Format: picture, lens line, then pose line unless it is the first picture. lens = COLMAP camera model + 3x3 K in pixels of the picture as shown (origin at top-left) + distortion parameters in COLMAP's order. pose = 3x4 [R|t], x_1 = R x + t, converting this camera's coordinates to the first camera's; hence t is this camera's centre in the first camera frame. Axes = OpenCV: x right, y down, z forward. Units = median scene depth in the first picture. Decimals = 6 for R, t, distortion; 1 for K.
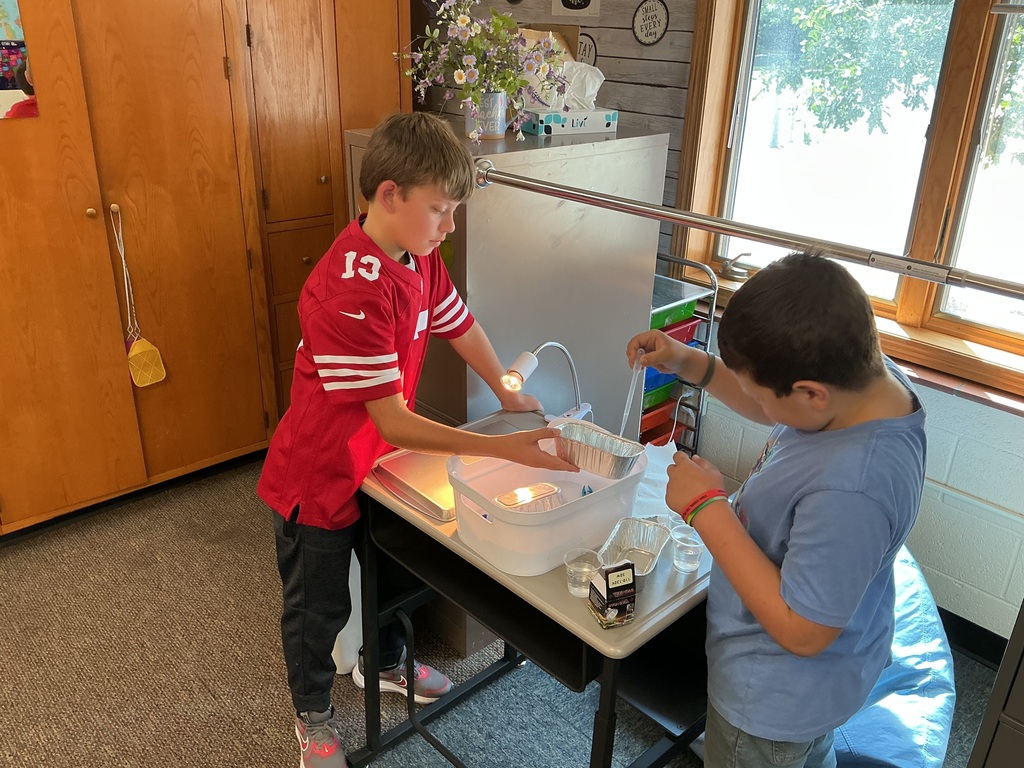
lens RADIAL K [[860.3, 0, 512.0], [0, 860.3, 384.0], [0, 0, 1]] dist [0.153953, -0.262641]
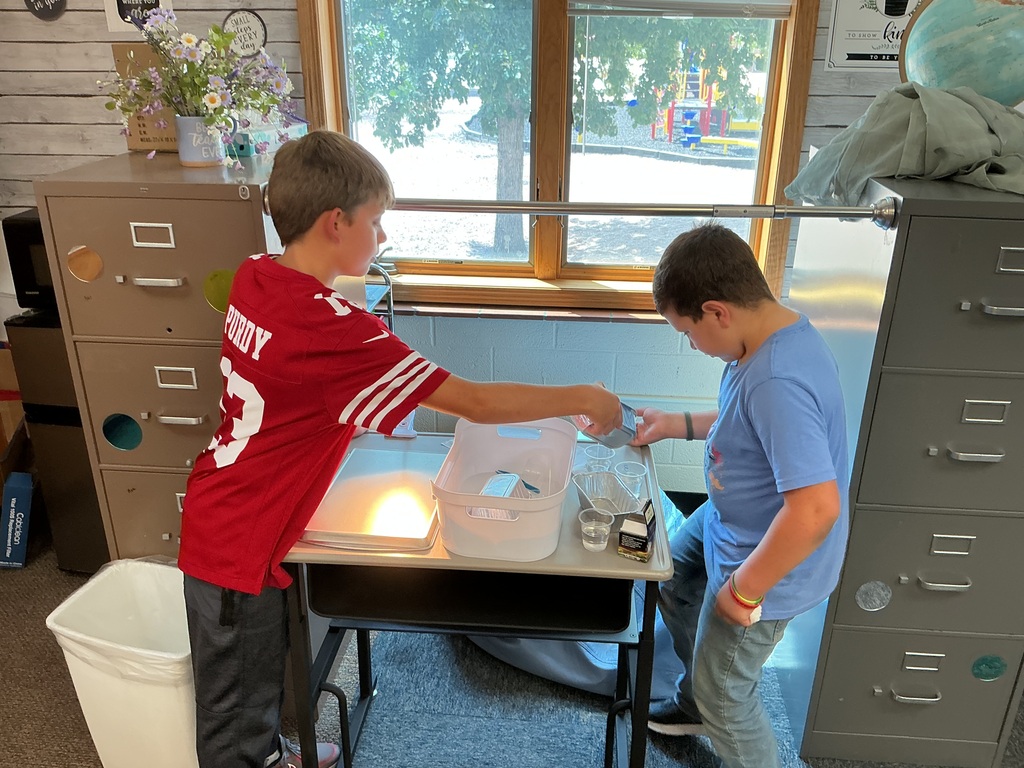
lens RADIAL K [[860.3, 0, 512.0], [0, 860.3, 384.0], [0, 0, 1]] dist [0.153953, -0.262641]
pose [[0.751182, -0.279146, 0.598167, -0.354397], [0.281877, 0.955057, 0.091712, -0.053668], [-0.596885, 0.099717, 0.796106, 0.095796]]
